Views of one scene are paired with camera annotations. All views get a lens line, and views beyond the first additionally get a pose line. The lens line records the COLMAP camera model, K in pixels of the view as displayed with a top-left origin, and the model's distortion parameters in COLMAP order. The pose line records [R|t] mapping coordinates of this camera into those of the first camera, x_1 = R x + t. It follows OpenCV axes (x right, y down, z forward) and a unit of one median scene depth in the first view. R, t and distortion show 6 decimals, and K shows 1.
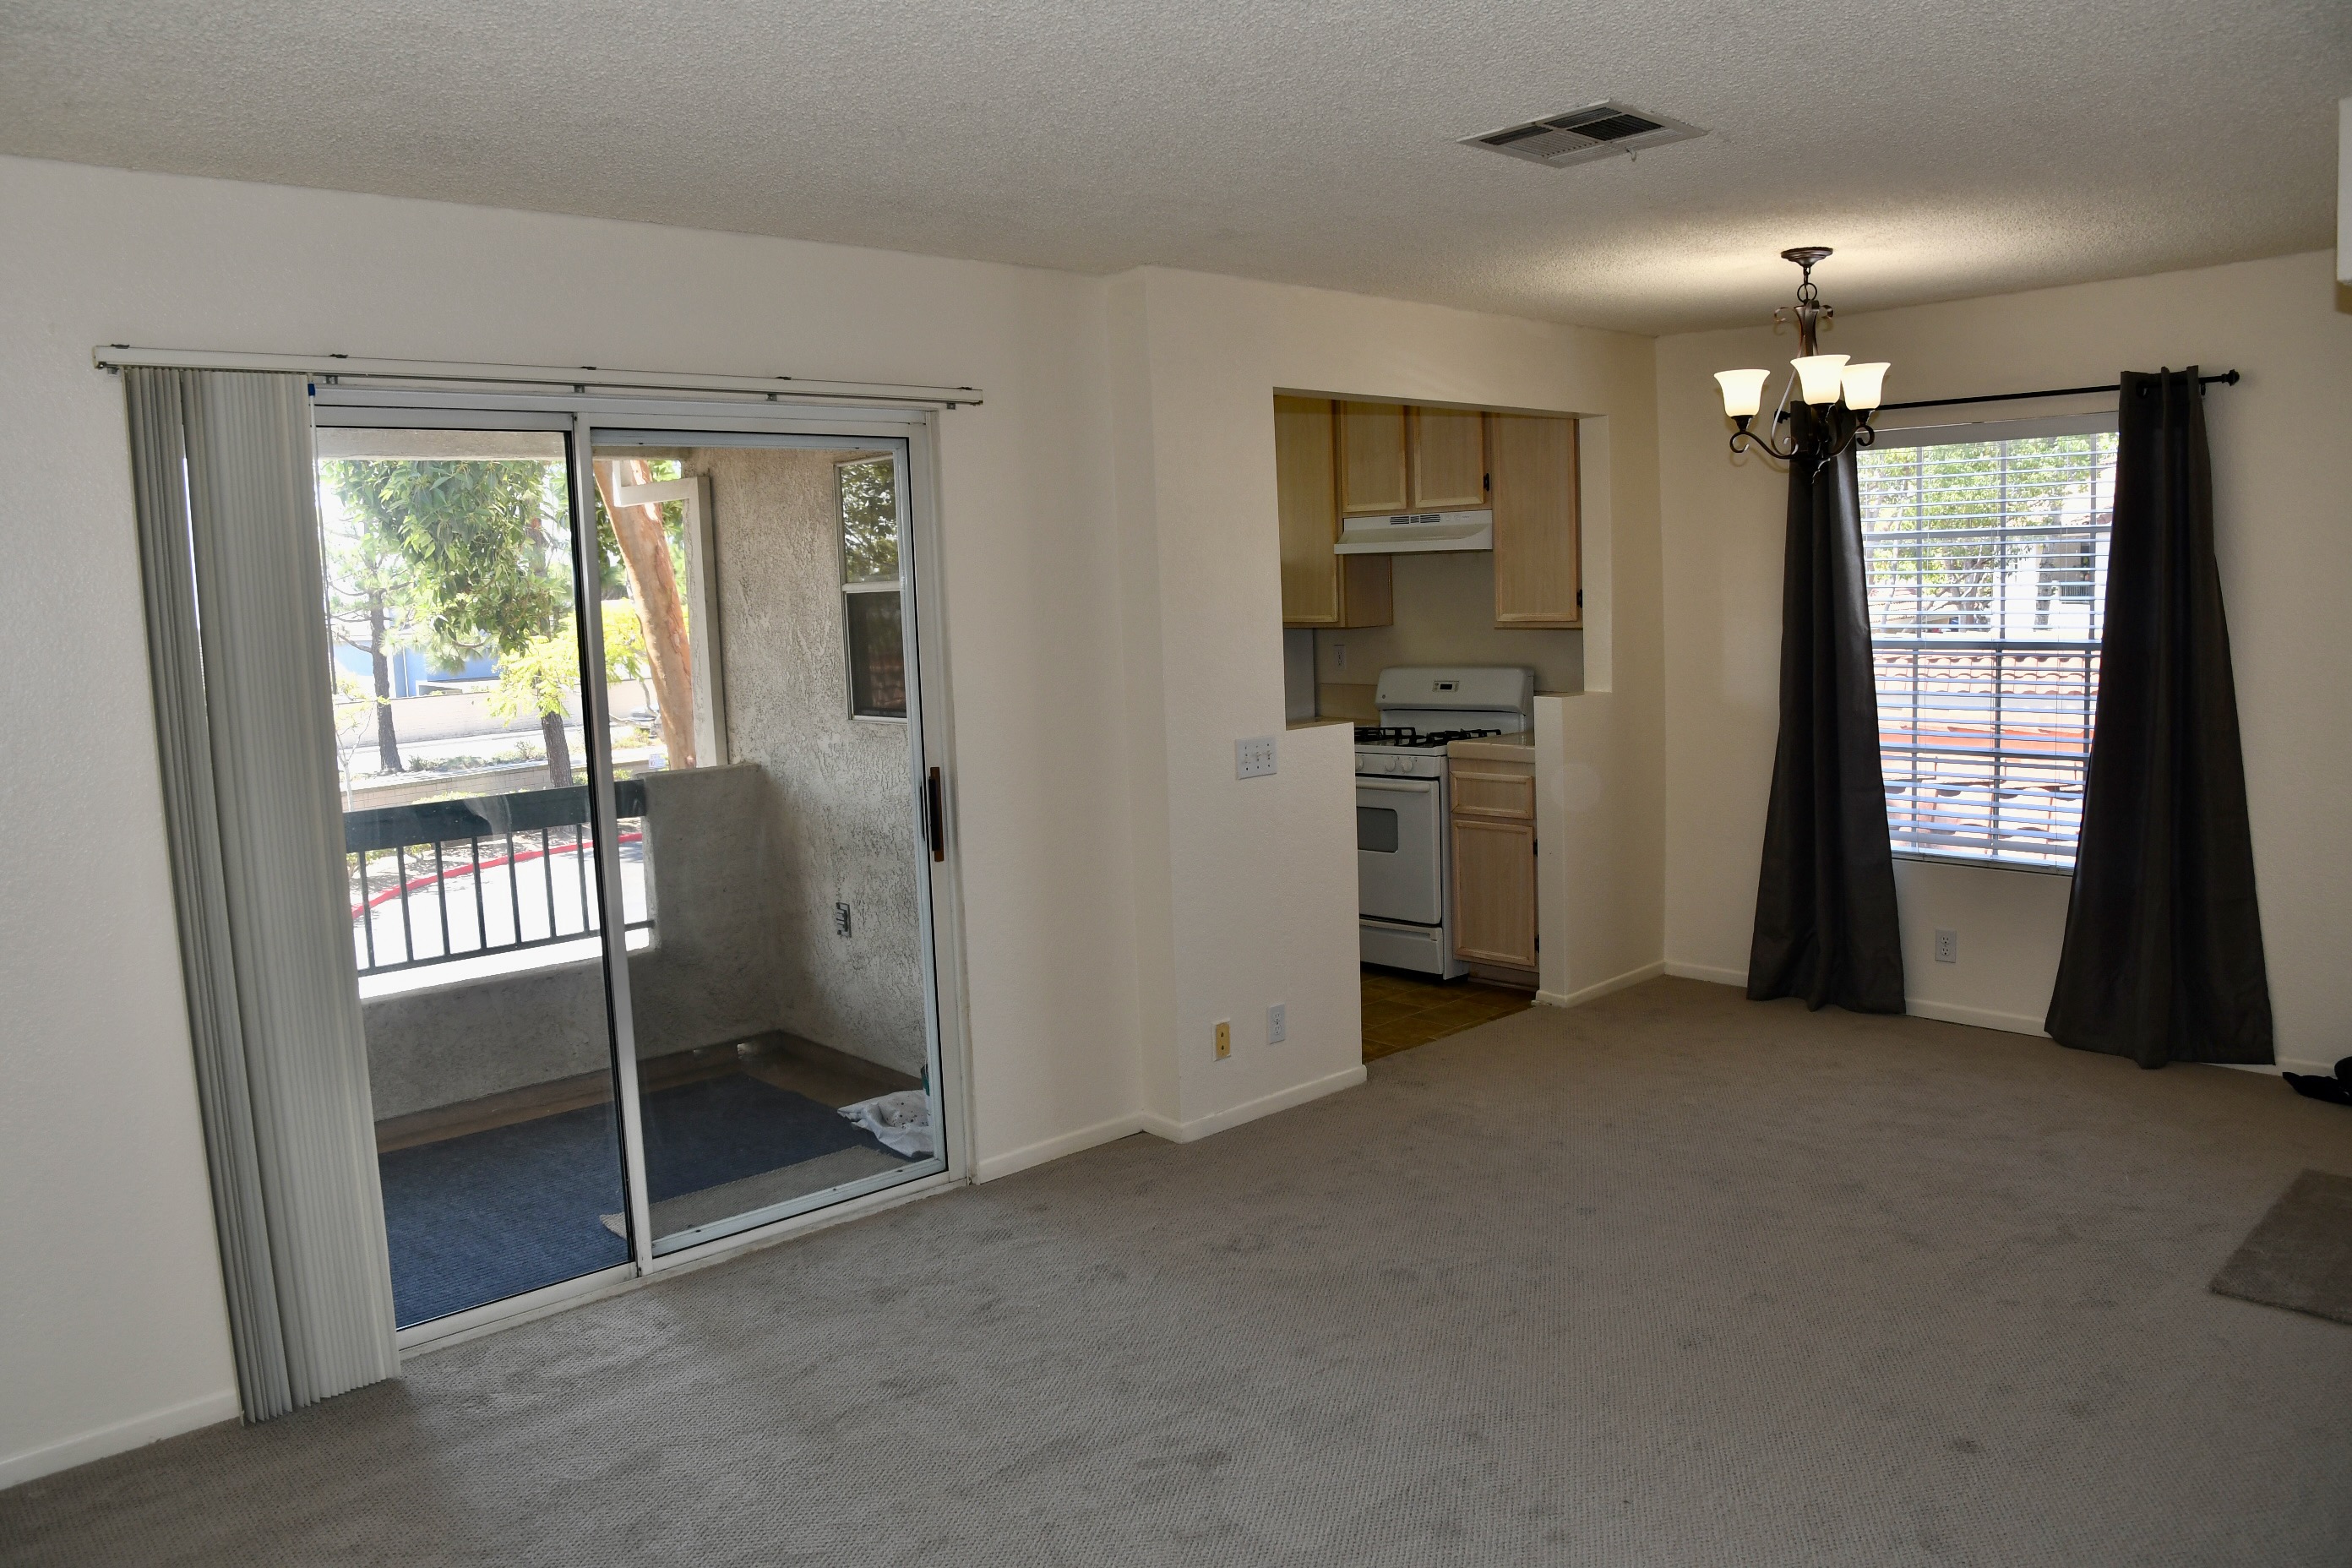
lens RADIAL K [[1658.0, 0, 1173.2], [0, 1658.0, 770.0], [0, 0, 1]] dist [-0.119669, 0.070710]
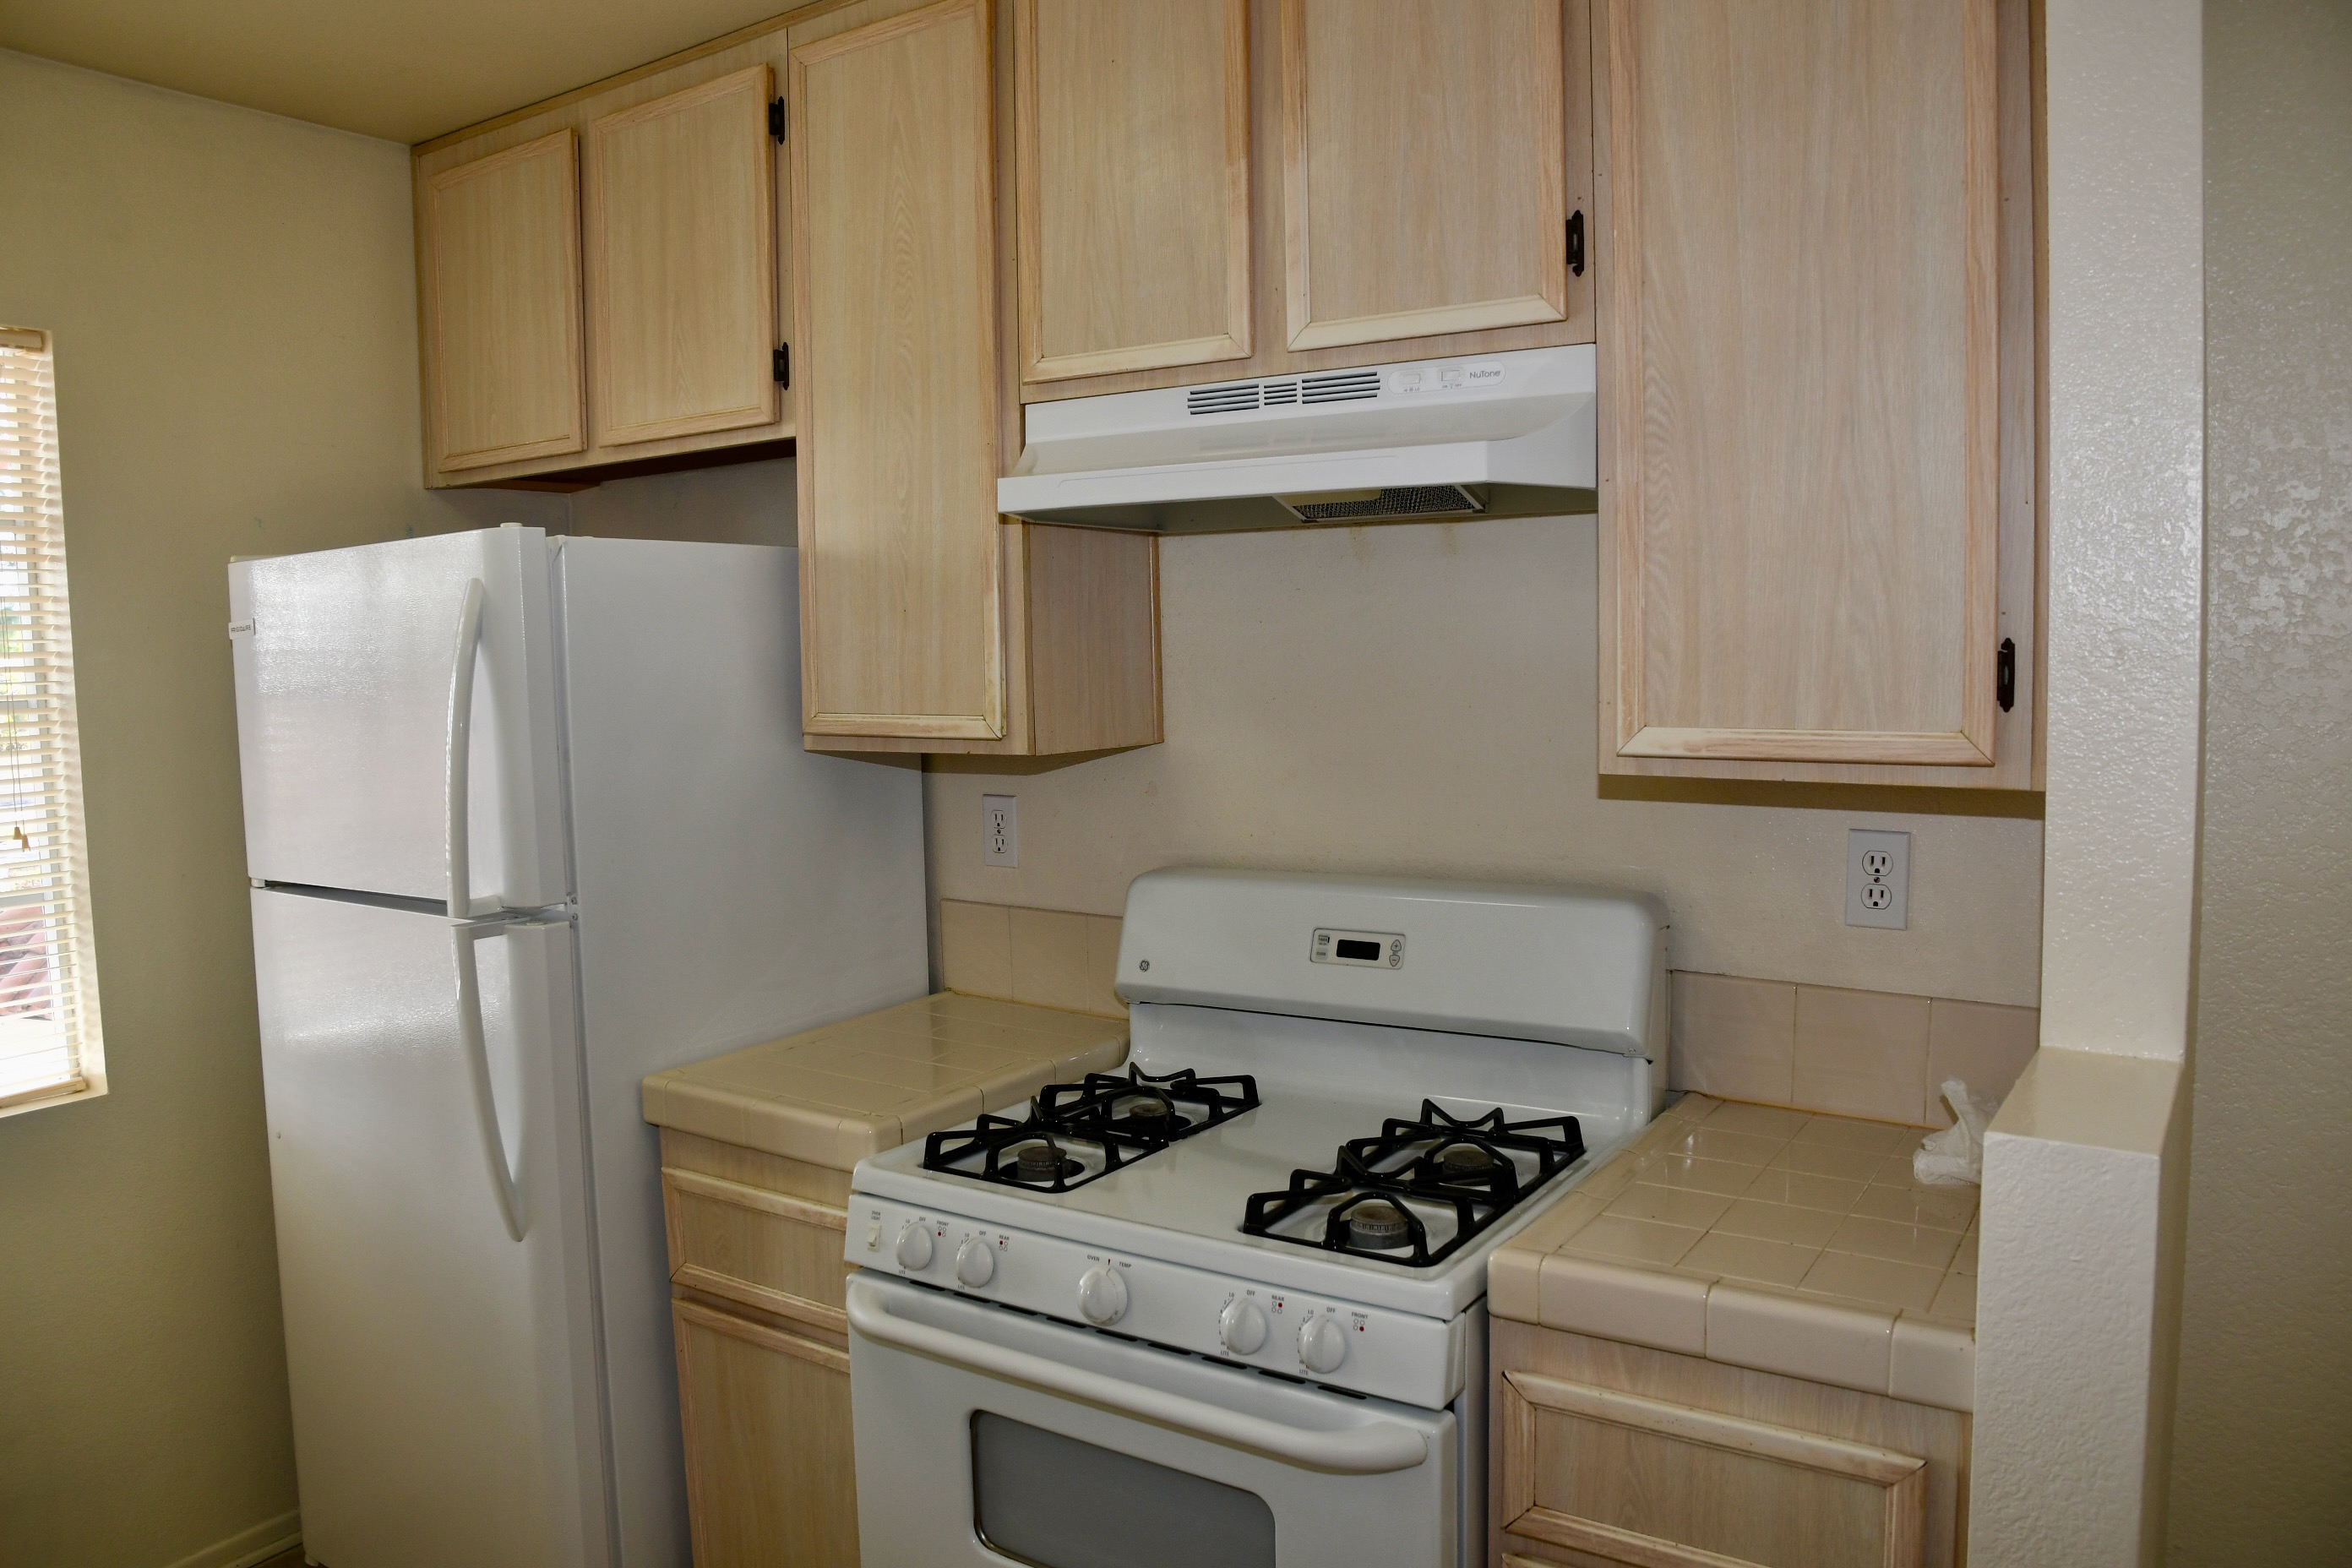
lens RADIAL K [[1661.5, 0, 1176.3], [0, 1661.5, 755.7], [0, 0, 1]] dist [-0.119541, 0.071329]
pose [[0.969660, -0.006091, 0.244383, 0.058020], [0.014539, 0.999357, -0.032781, -0.079456], [-0.244026, 0.035339, 0.969125, 0.728760]]
